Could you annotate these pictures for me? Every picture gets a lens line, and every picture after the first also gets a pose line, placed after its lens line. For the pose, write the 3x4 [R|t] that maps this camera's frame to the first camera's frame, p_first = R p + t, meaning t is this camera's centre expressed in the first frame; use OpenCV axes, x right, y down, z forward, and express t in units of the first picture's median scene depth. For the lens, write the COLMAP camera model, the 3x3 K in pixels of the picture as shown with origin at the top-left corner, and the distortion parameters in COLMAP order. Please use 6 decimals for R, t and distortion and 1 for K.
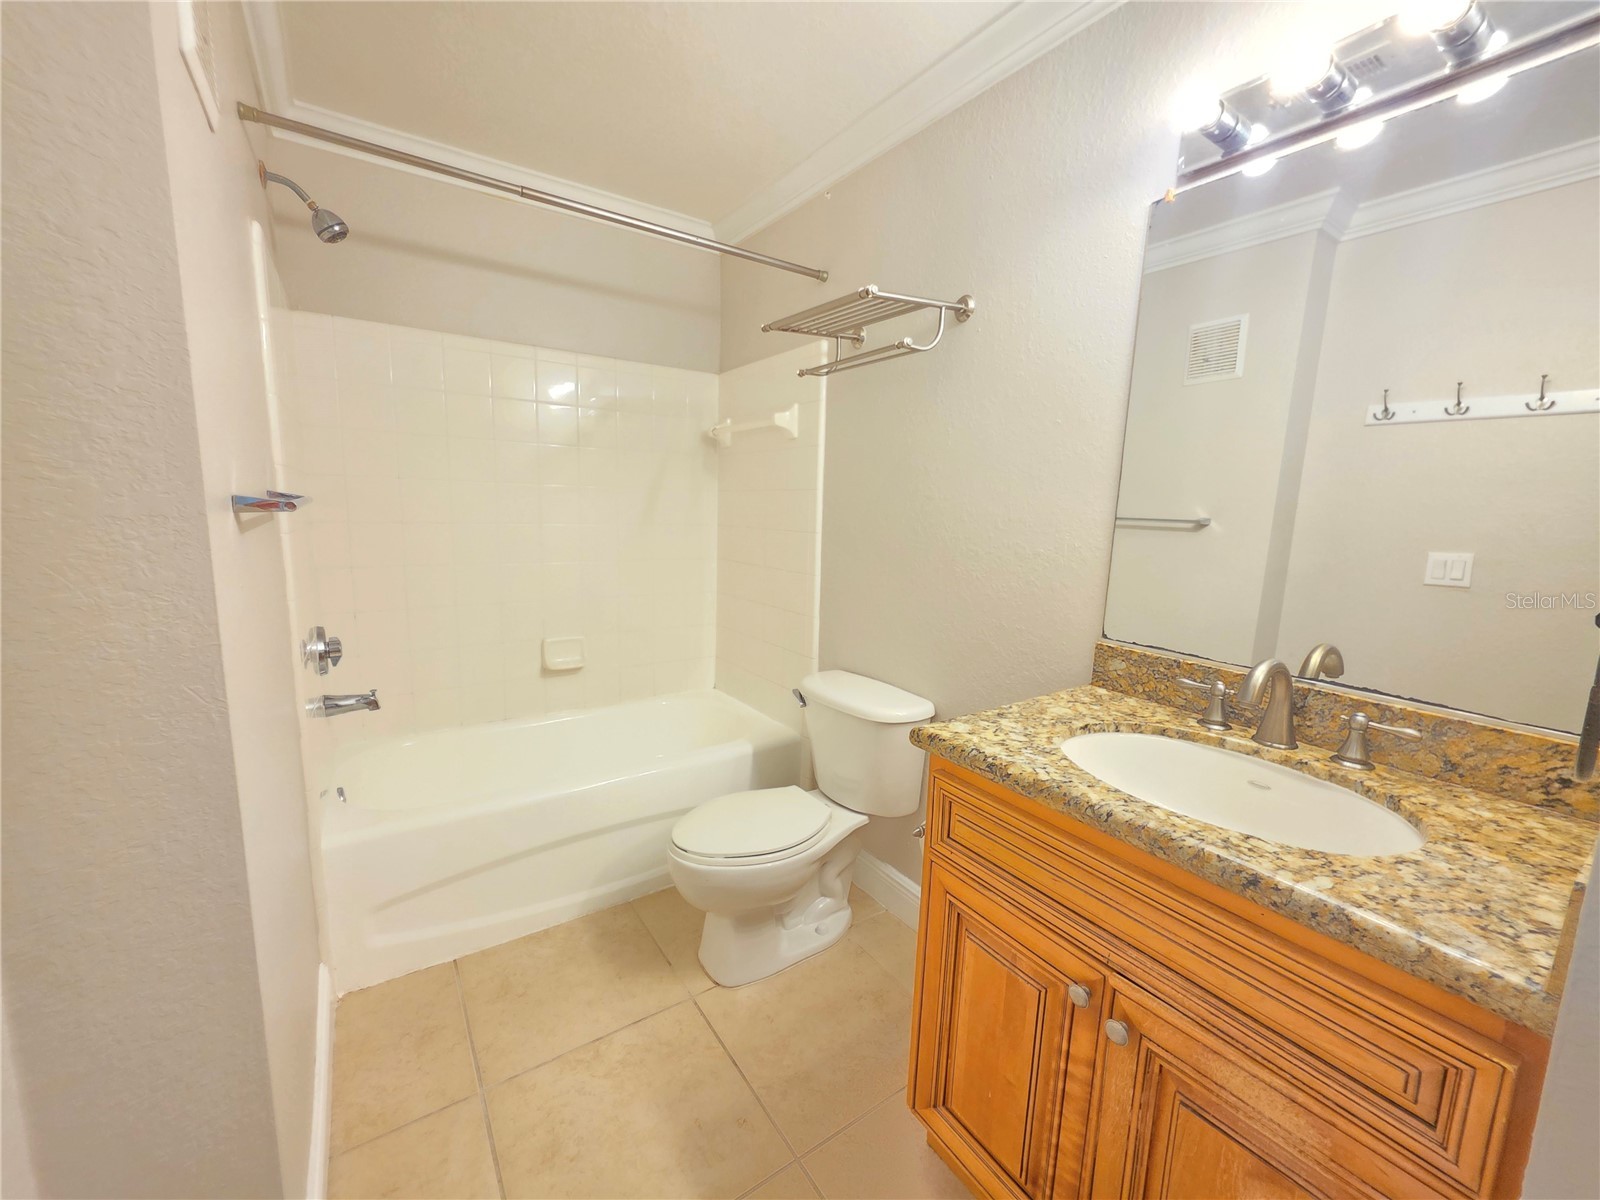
lens RADIAL K [[643.0, 0, 801.4], [0, 643.0, 597.7], [0, 0, 1]] dist [-0.000277, 0.000640]
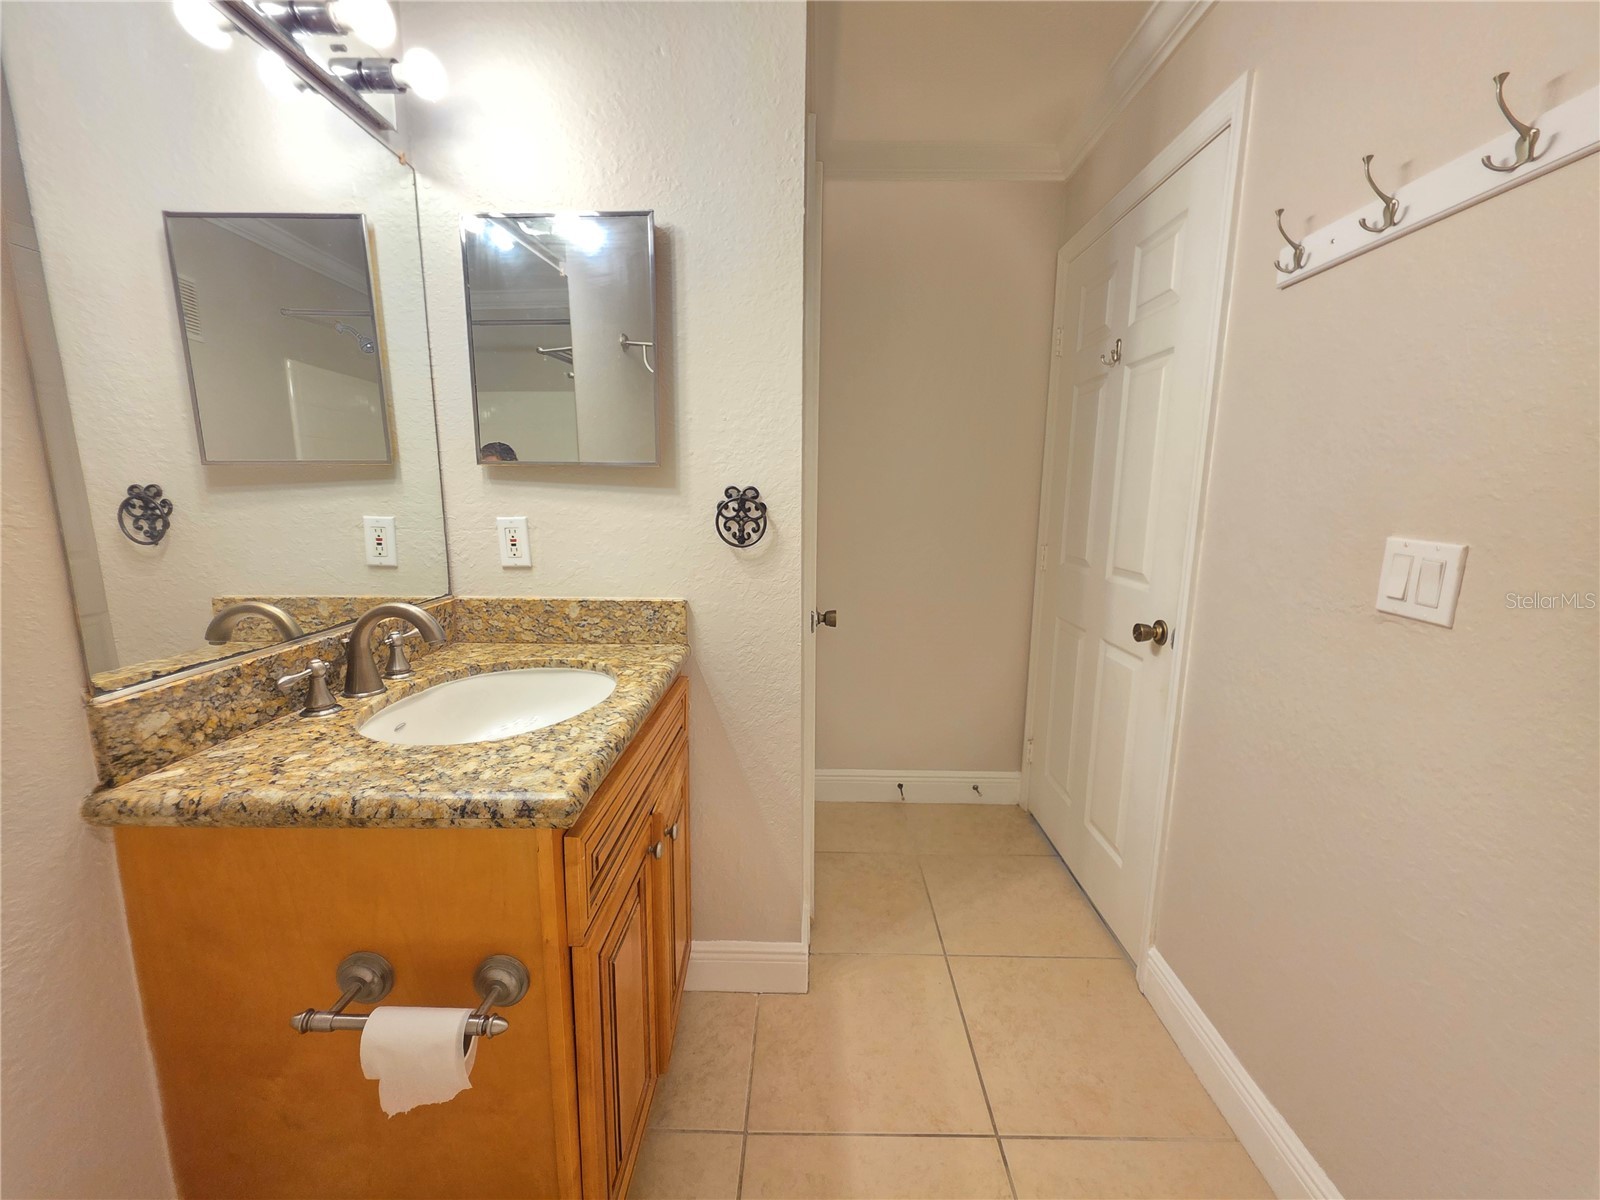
lens RADIAL K [[643.0, 0, 798.8], [0, 643.0, 600.4], [0, 0, 1]] dist [-0.000277, 0.000640]
pose [[-0.818065, -0.128762, 0.560526, -0.307981], [0.058830, 0.950768, 0.304268, -0.151324], [-0.572109, 0.281887, -0.770215, 1.181882]]
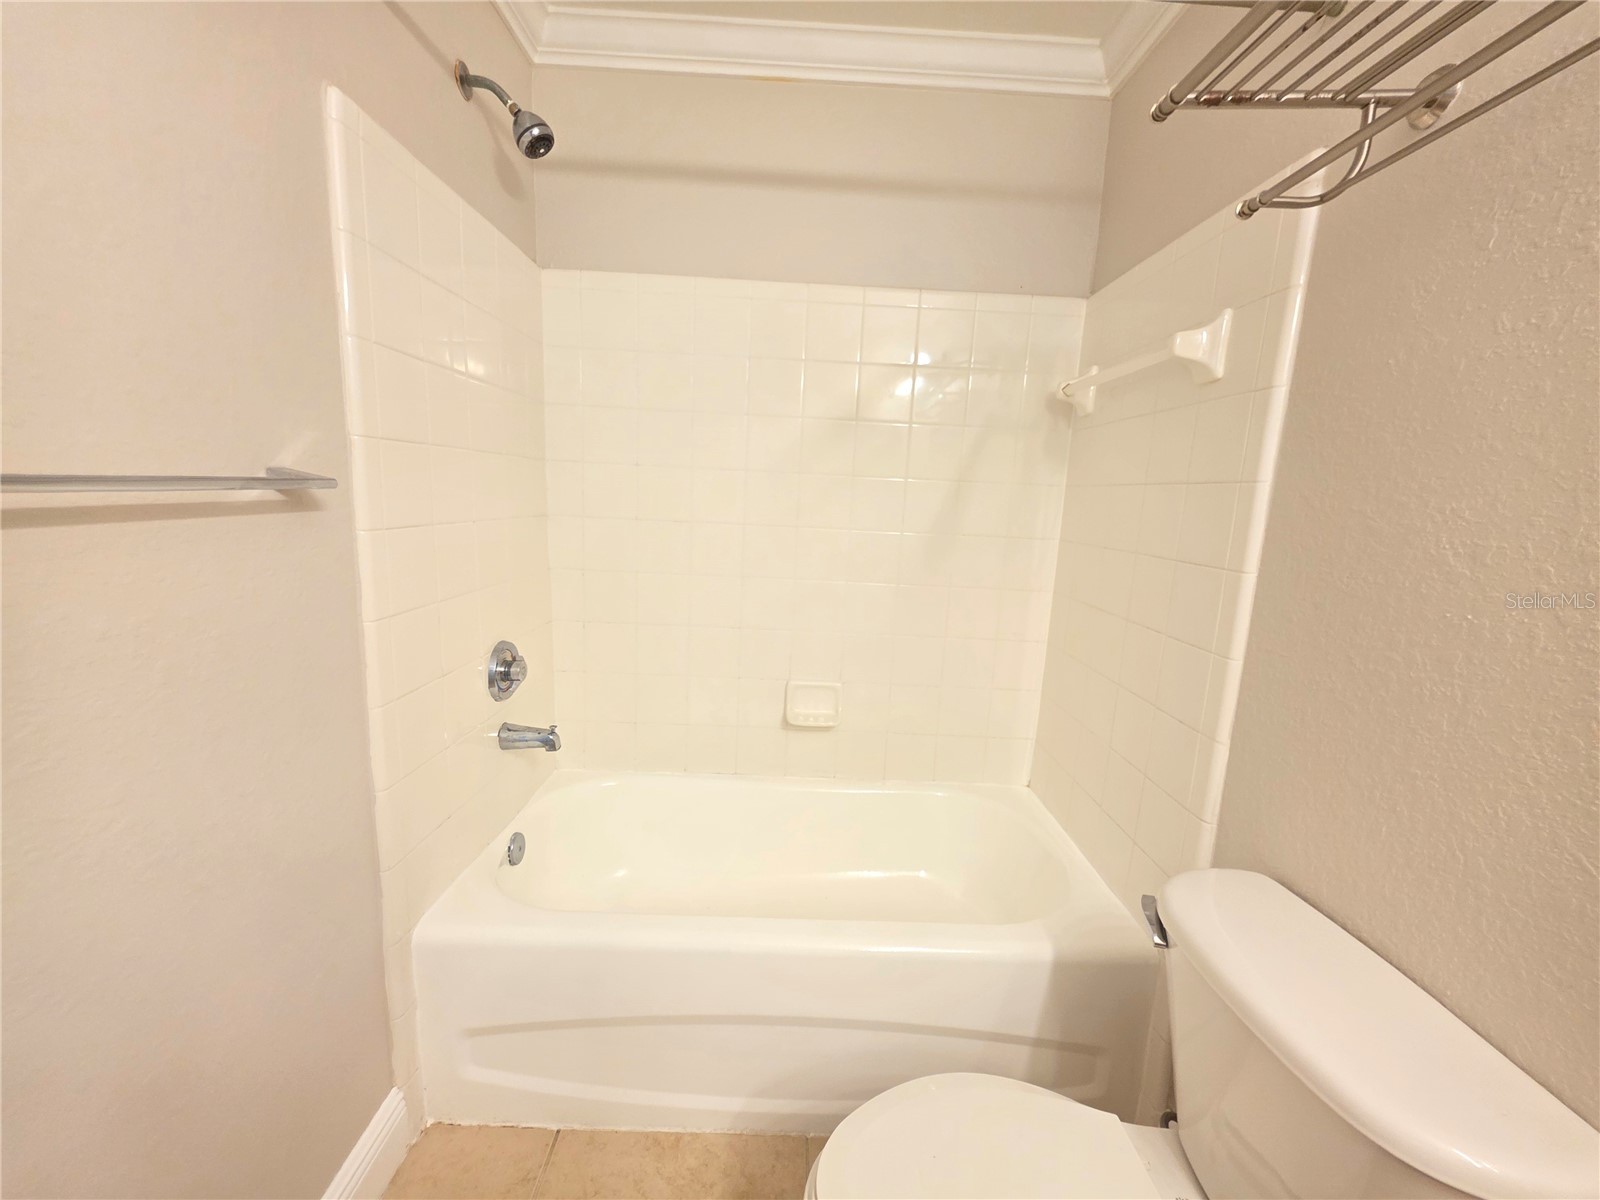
lens RADIAL K [[643.0, 0, 802.4], [0, 643.0, 602.1], [0, 0, 1]] dist [-0.000277, 0.000640]
pose [[0.833281, 0.106568, -0.542482, 0.012484], [-0.104343, 0.993926, 0.034975, -0.066888], [0.542914, 0.027461, 0.839339, 0.459698]]
